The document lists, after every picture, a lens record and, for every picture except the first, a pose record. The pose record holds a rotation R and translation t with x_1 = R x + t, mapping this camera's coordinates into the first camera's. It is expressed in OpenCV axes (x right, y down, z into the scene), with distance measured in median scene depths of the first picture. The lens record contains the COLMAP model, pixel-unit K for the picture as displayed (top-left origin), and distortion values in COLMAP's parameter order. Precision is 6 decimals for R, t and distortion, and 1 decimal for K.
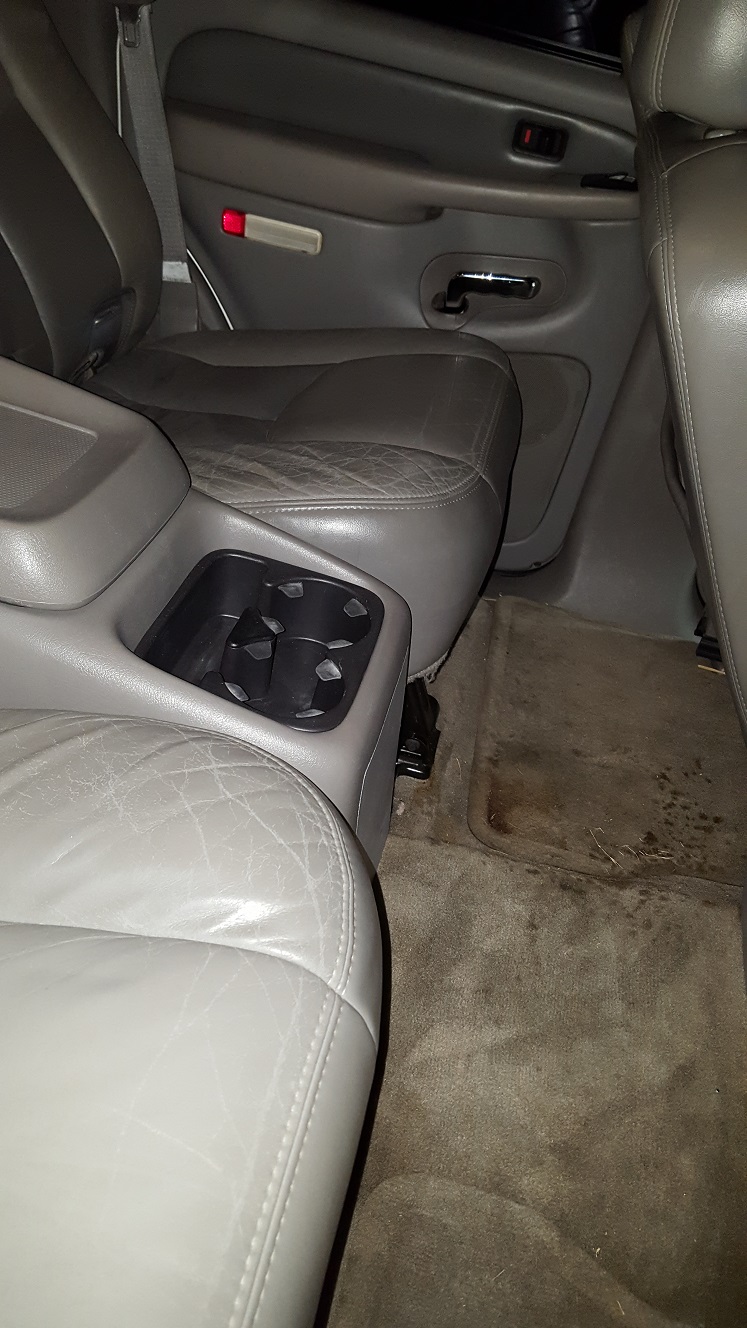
lens RADIAL K [[1016.3, 0, 373.5], [0, 1016.3, 664.0], [0, 0, 1]] dist [0.141157, -0.268101]
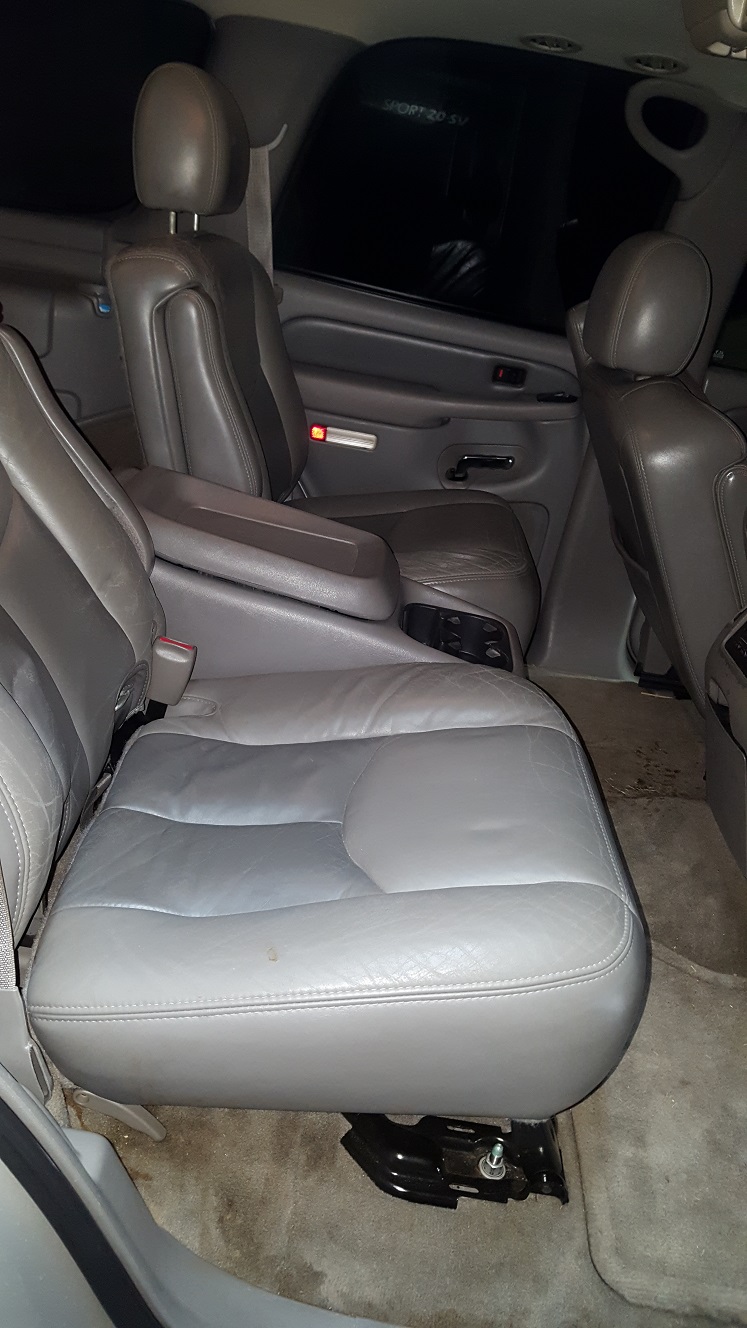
lens RADIAL K [[1024.2, 0, 373.5], [0, 1024.2, 664.0], [0, 0, 1]] dist [0.140208, -0.247567]
pose [[0.987352, -0.078327, 0.137841, -0.306418], [0.100414, 0.981771, -0.161378, 0.181460], [-0.122688, 0.173178, 0.977219, -0.487422]]
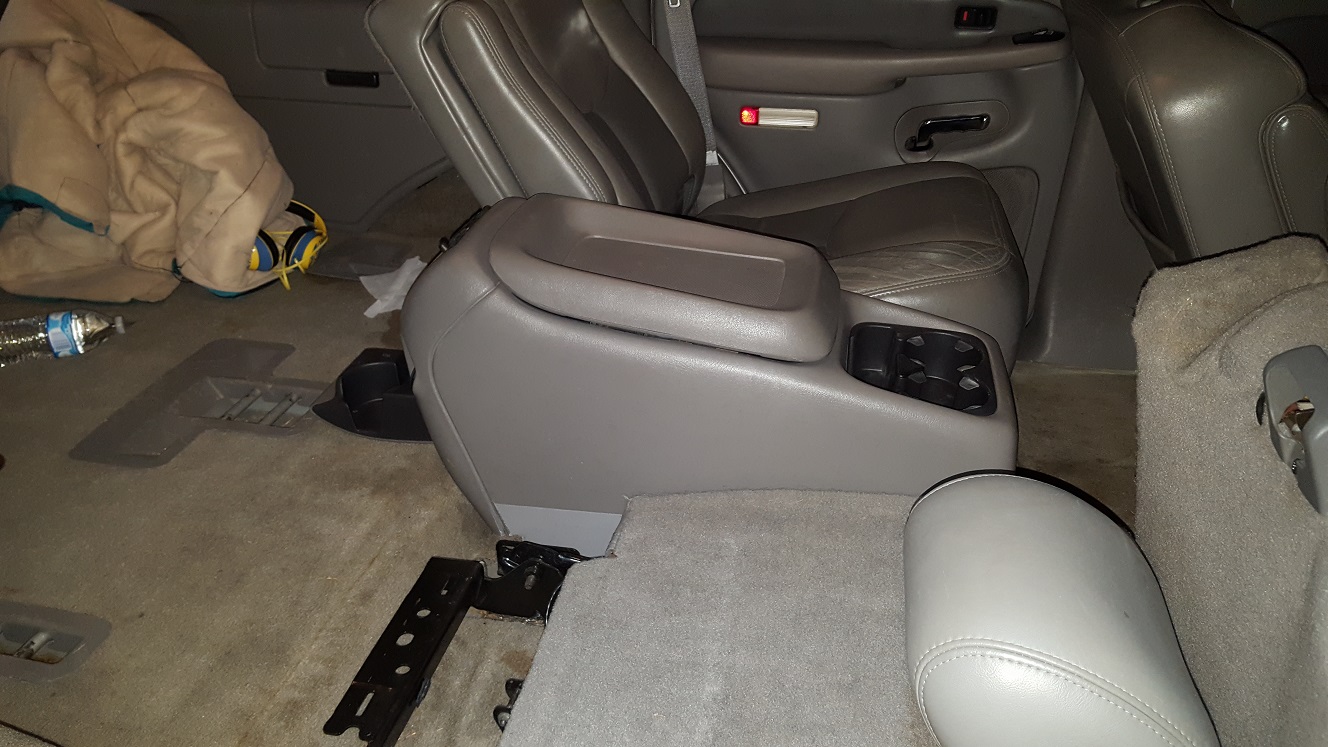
lens RADIAL K [[1024.2, 0, 665.5], [0, 1024.2, 373.8], [0, 0, 1]] dist [0.140208, -0.247567]
pose [[0.985980, -0.155754, -0.059866, -0.223653], [0.145798, 0.978646, -0.144894, 0.084673], [0.081156, 0.134134, 0.987634, -0.306234]]
